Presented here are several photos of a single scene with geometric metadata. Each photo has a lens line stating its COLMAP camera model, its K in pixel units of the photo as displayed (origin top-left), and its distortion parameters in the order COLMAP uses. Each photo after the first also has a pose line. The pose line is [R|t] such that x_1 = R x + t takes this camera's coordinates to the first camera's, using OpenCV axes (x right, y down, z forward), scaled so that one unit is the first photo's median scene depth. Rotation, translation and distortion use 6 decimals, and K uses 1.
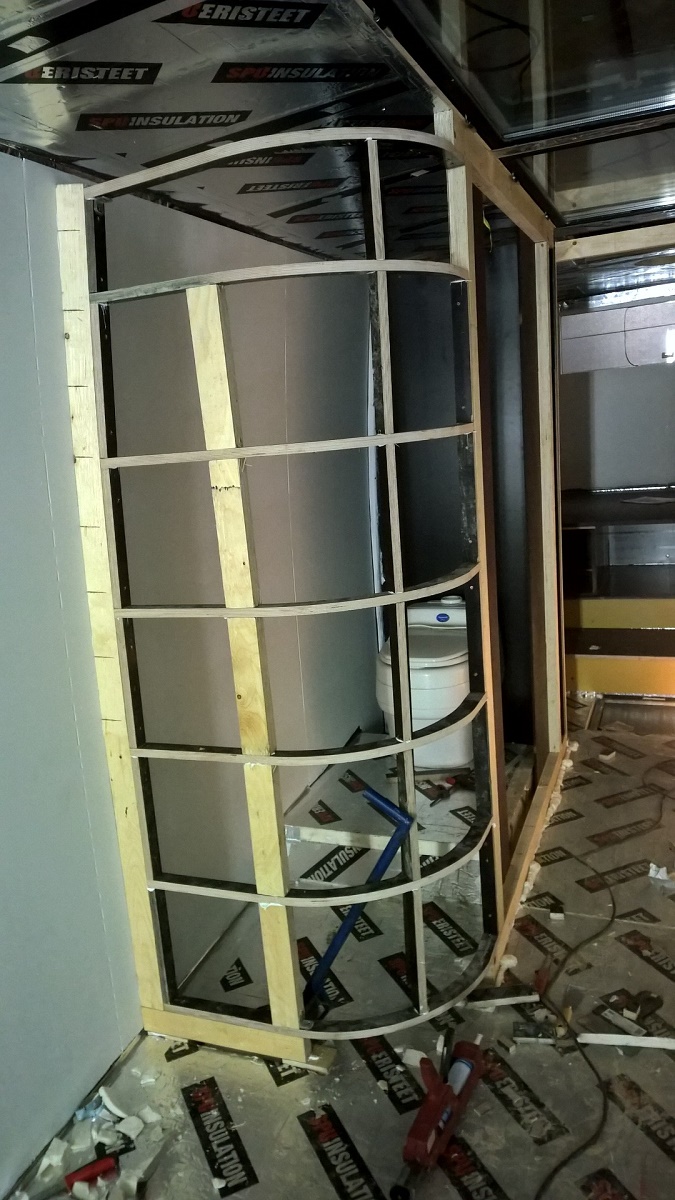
lens RADIAL K [[878.6, 0, 327.7], [0, 878.6, 593.5], [0, 0, 1]] dist [0.093315, -0.079921]
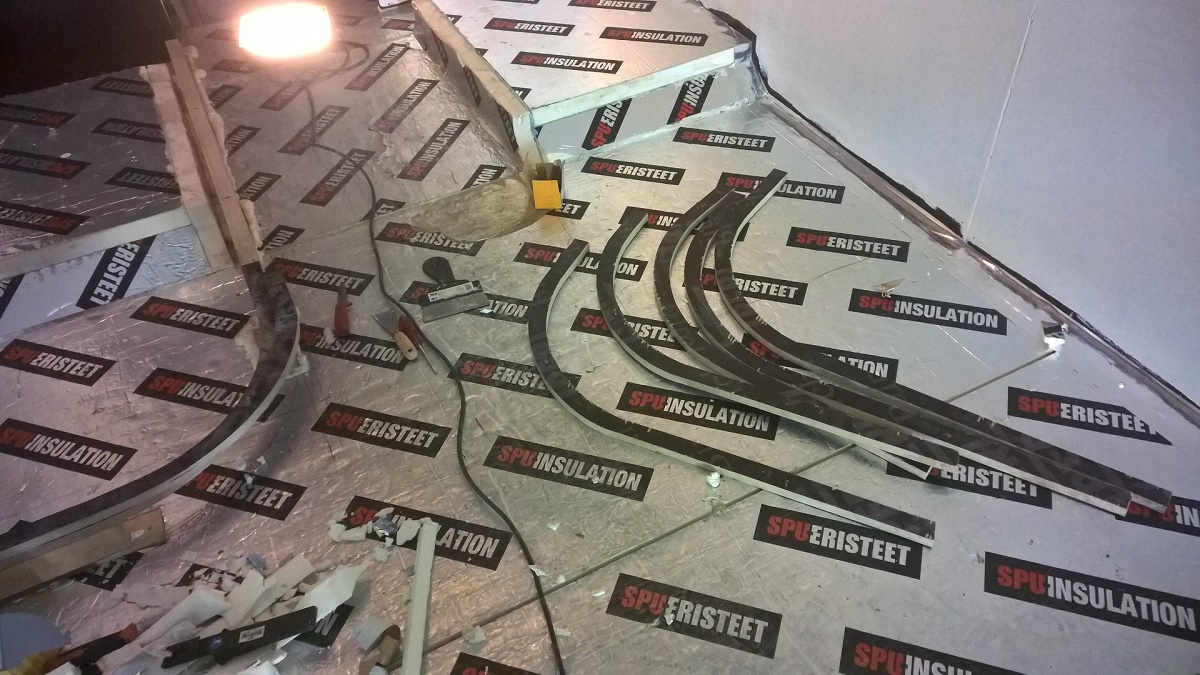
lens RADIAL K [[878.6, 0, 620.3], [0, 878.6, 339.9], [0, 0, 1]] dist [0.093315, -0.079921]
pose [[0.660973, -0.482407, 0.574803, -0.081420], [0.145333, 0.833776, 0.532631, 0.018621], [-0.736202, -0.268517, 0.621213, 0.197556]]
